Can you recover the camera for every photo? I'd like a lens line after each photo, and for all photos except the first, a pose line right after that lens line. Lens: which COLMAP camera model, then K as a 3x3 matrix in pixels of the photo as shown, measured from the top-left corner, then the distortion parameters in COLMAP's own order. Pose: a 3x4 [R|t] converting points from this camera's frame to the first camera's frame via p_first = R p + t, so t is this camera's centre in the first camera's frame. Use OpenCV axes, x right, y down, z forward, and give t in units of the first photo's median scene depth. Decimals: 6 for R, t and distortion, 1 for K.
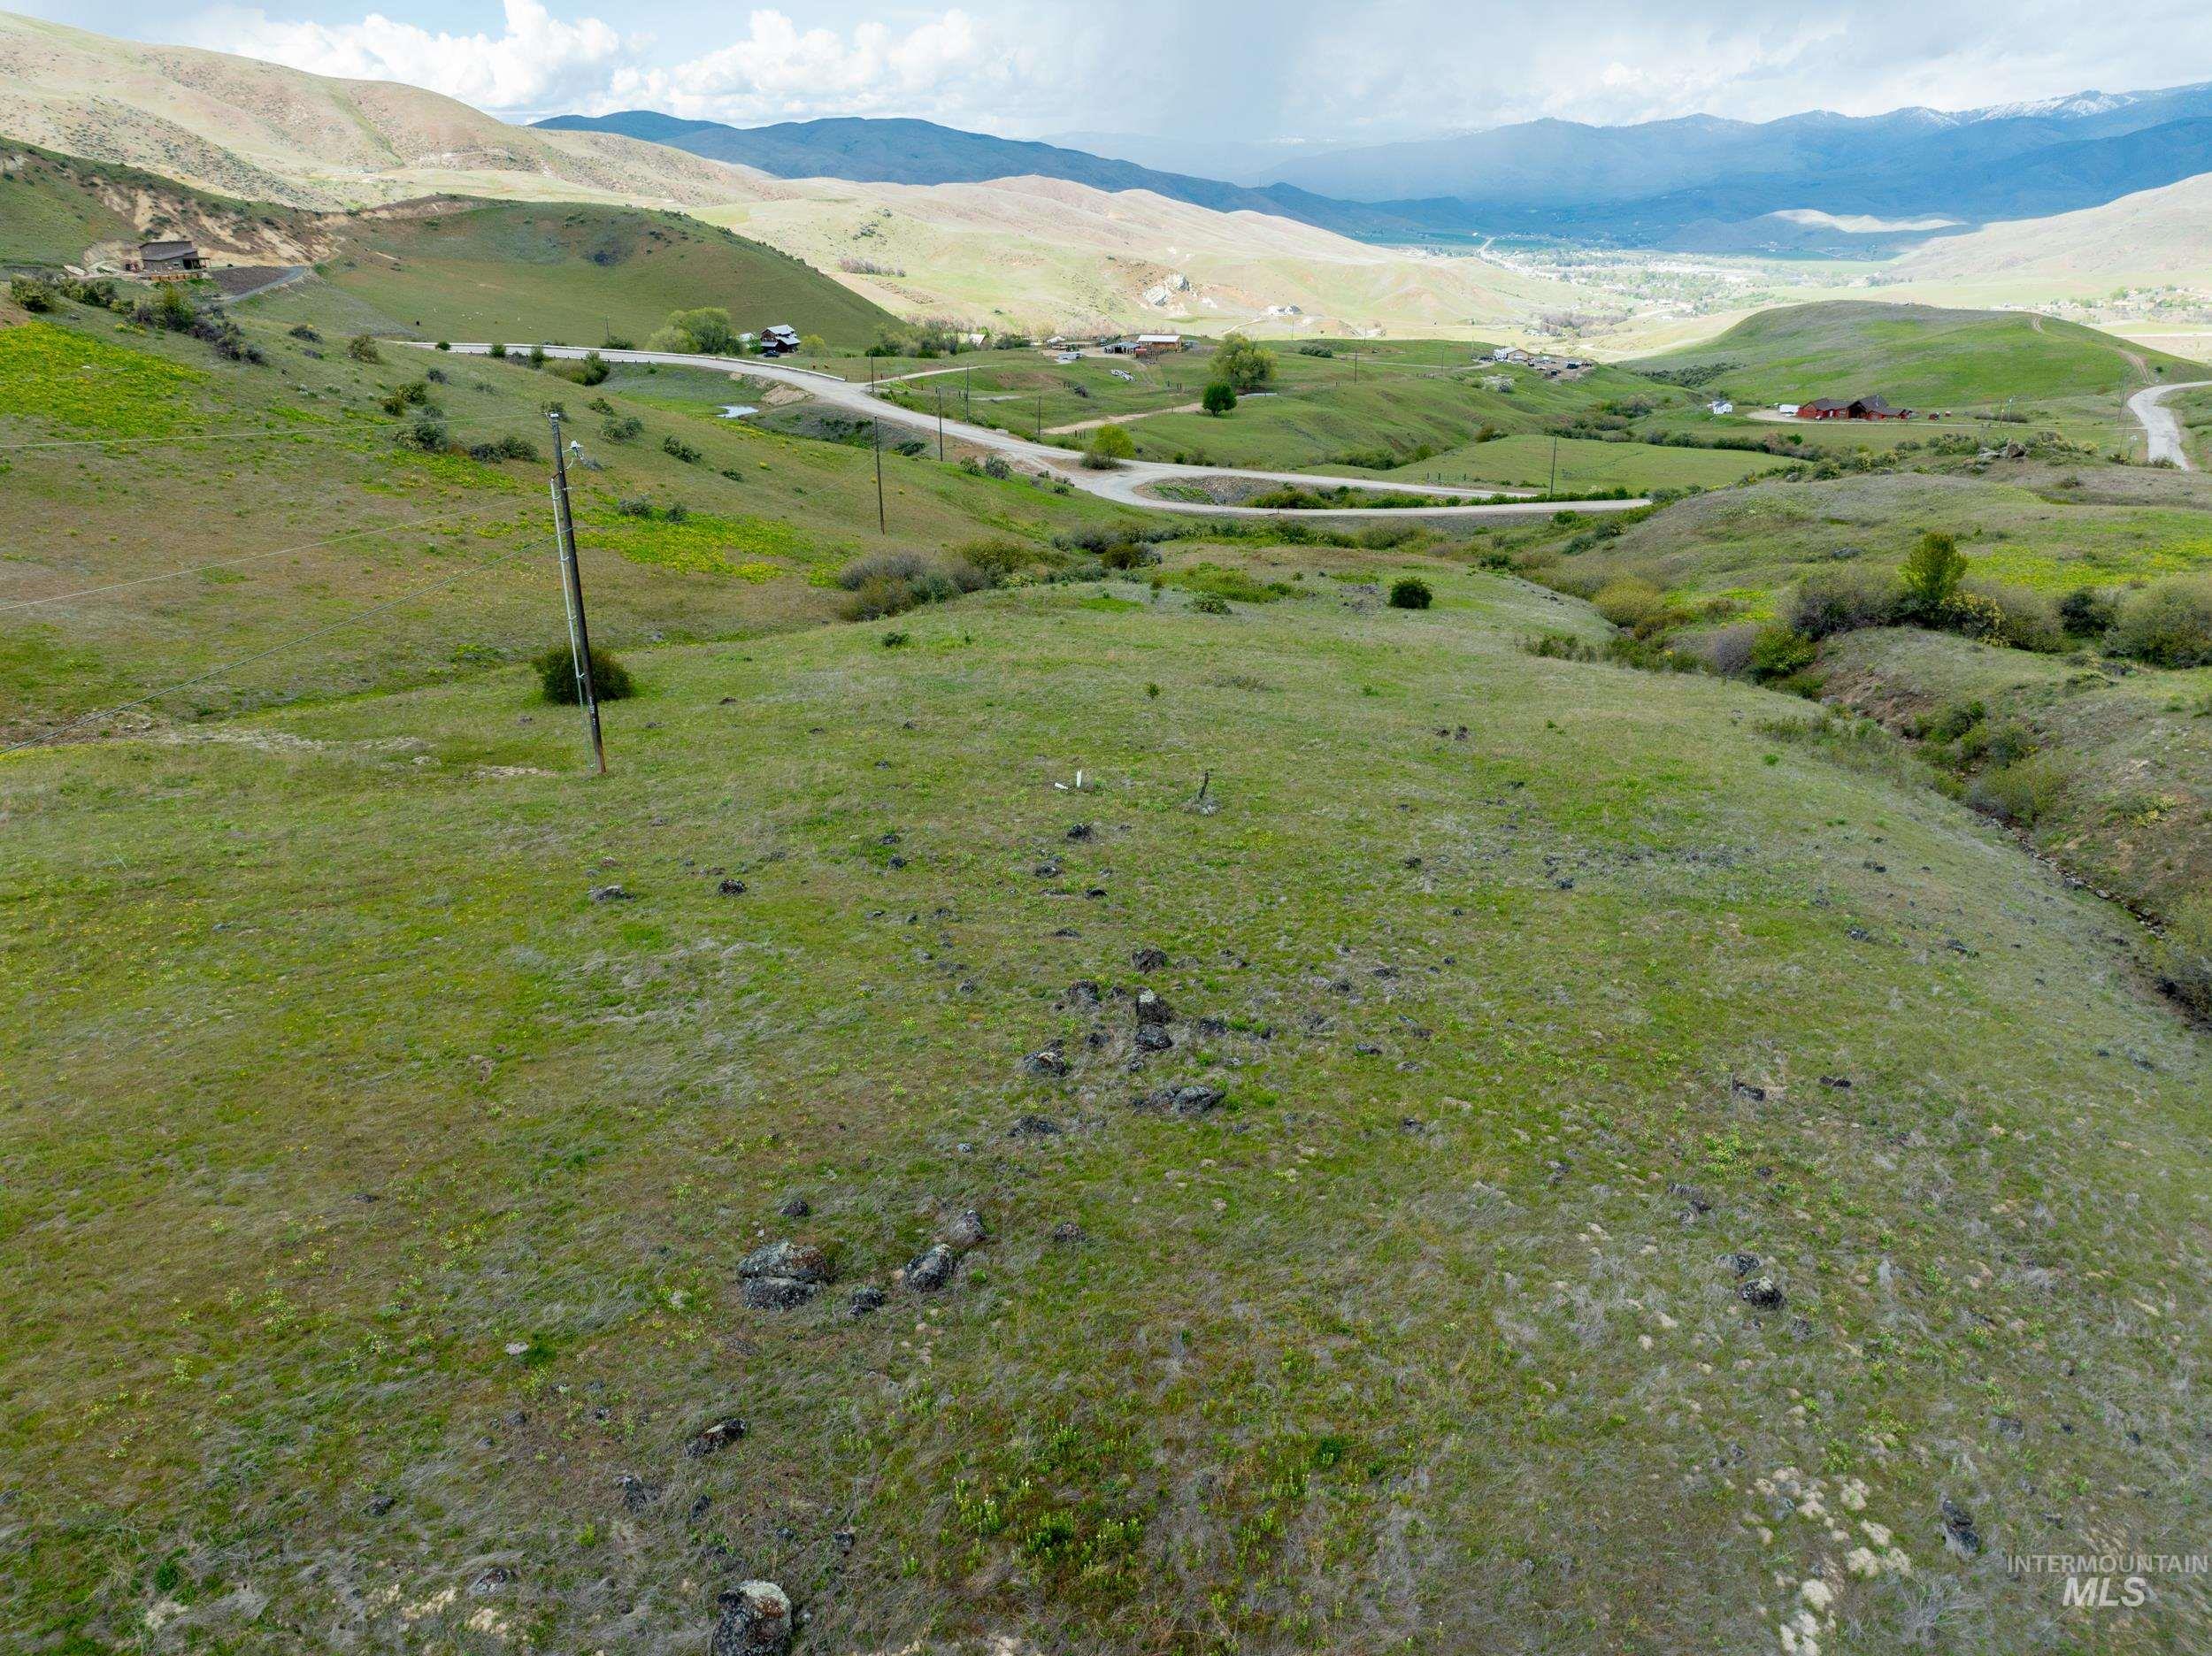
lens RADIAL K [[1566.0, 0, 1107.1], [0, 1566.0, 824.3], [0, 0, 1]] dist [-0.049745, 0.021592]
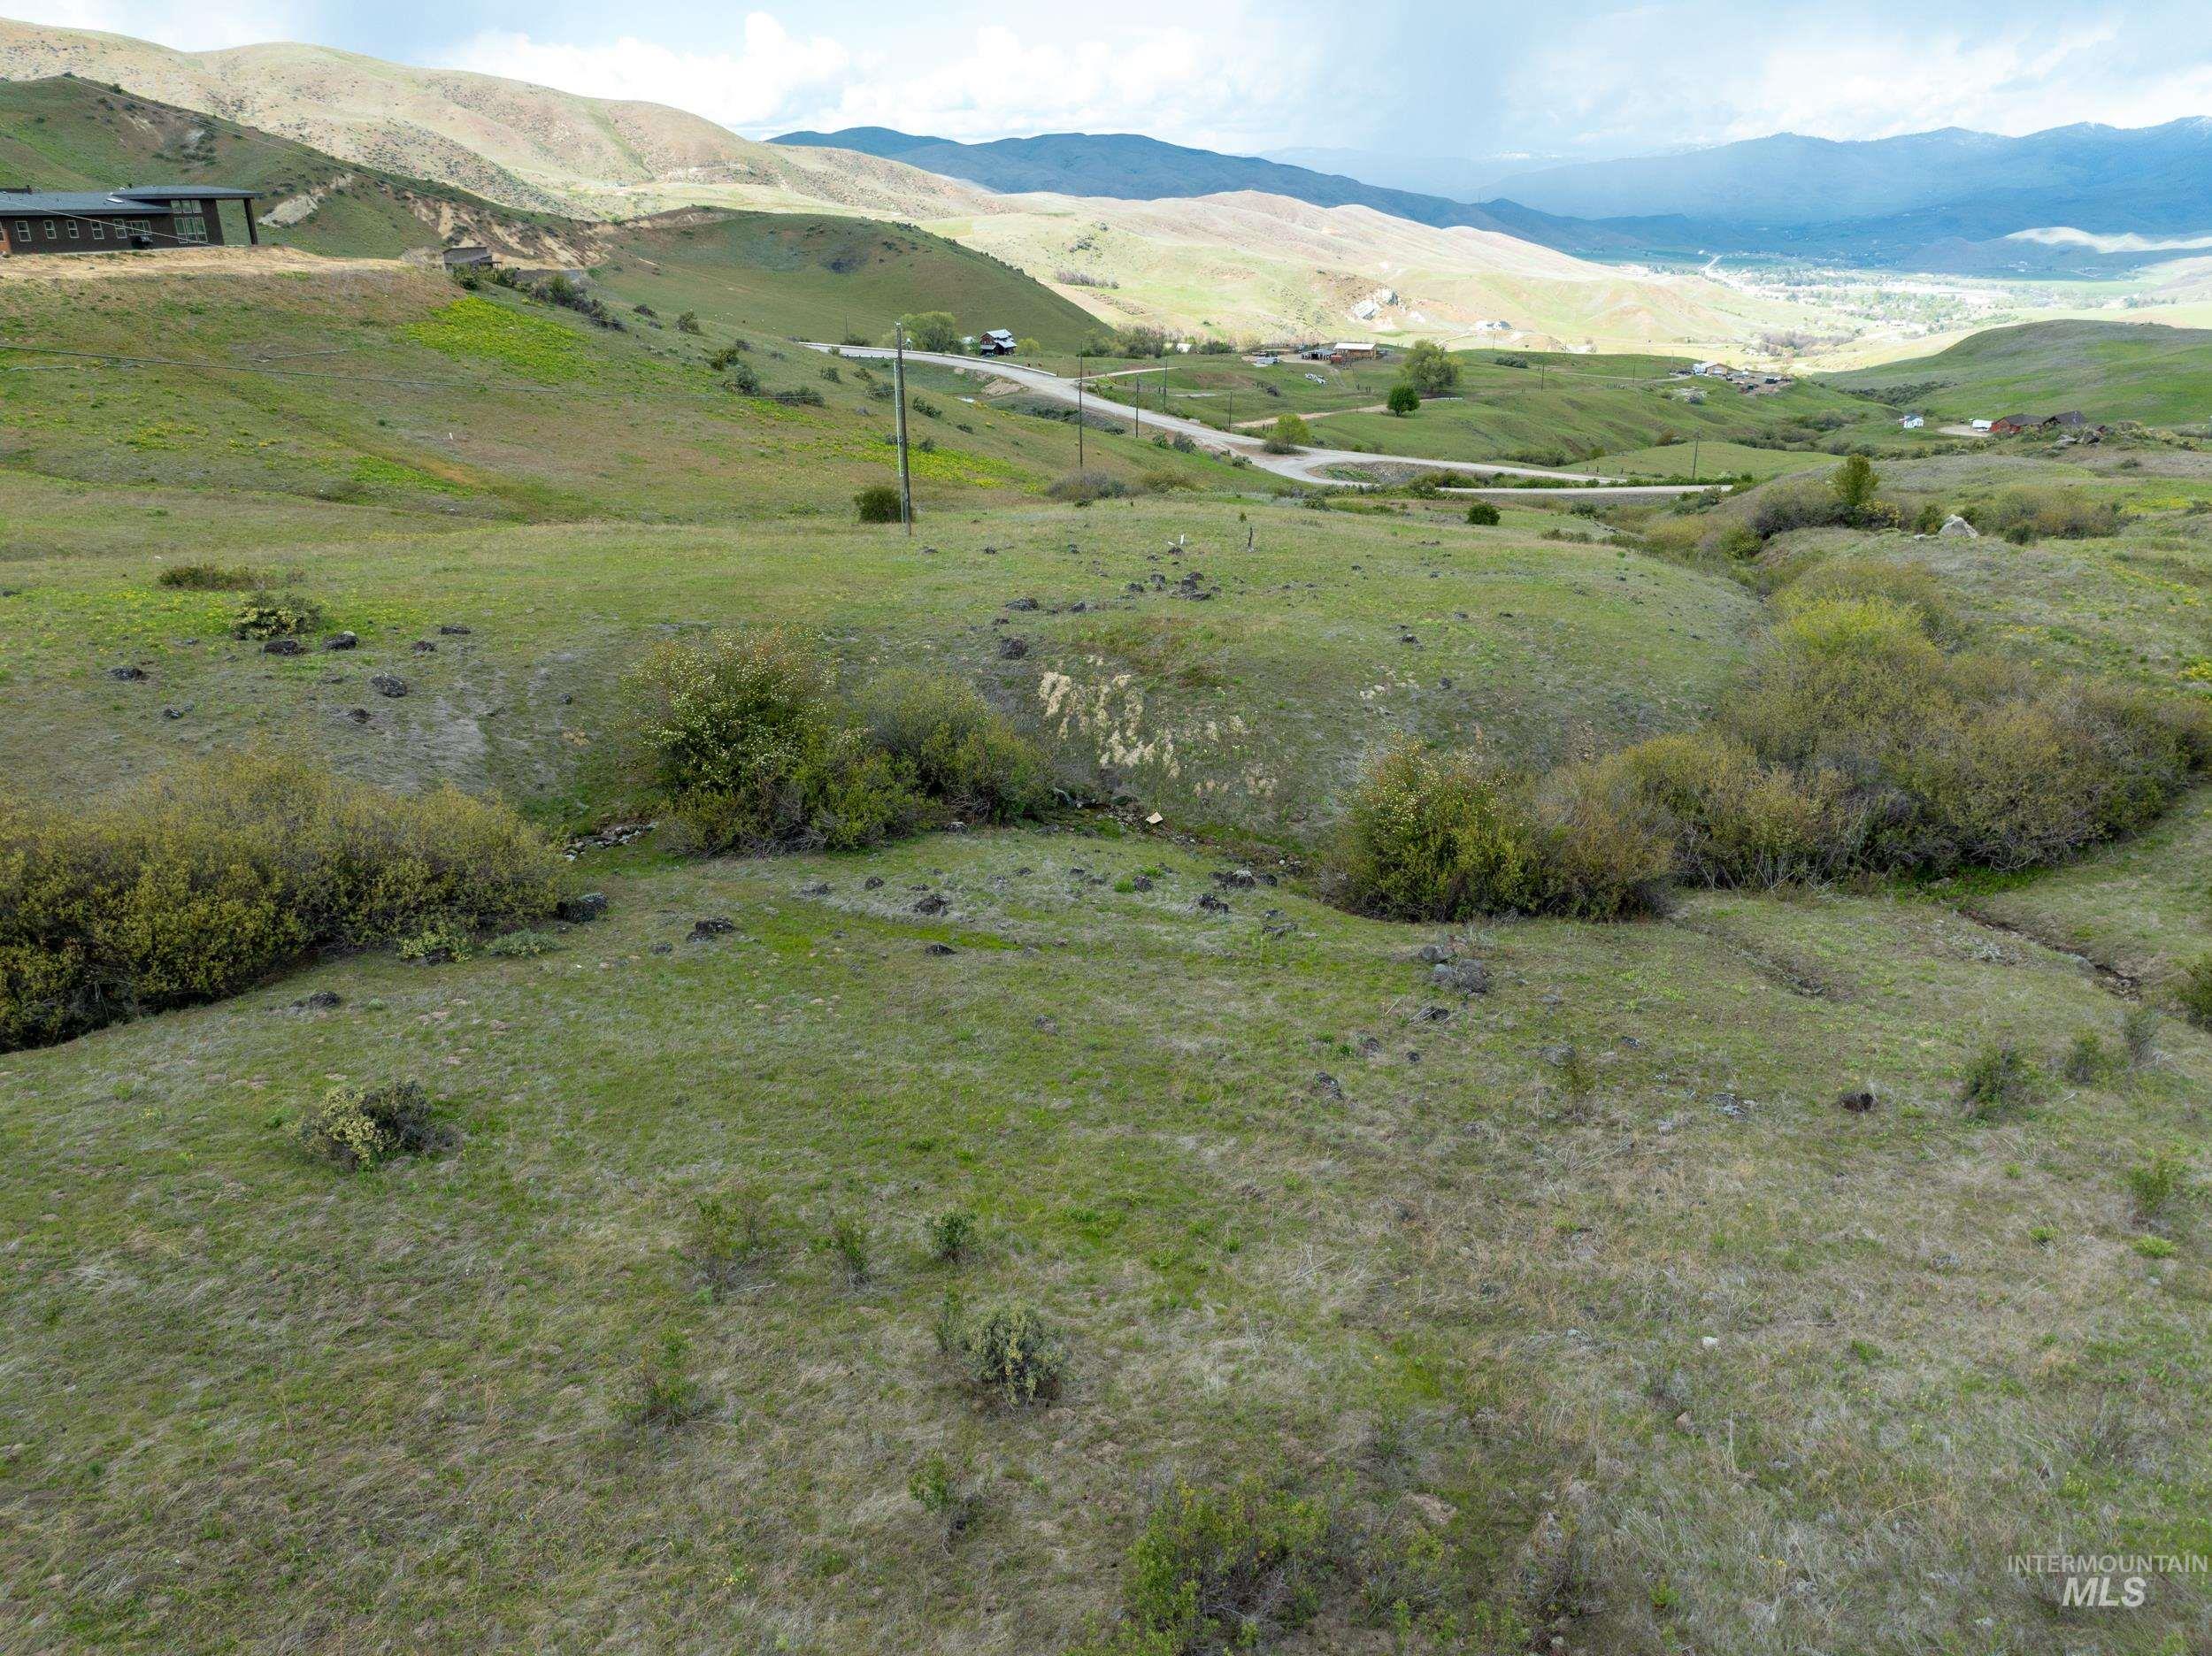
lens RADIAL K [[1566.0, 0, 1105.3], [0, 1566.0, 823.9], [0, 0, 1]] dist [-0.049745, 0.021592]
pose [[0.991507, 0.047234, -0.121170, 0.017147], [-0.048272, 0.998818, -0.005644, 0.042450], [0.120760, 0.011445, 0.992616, -0.102271]]
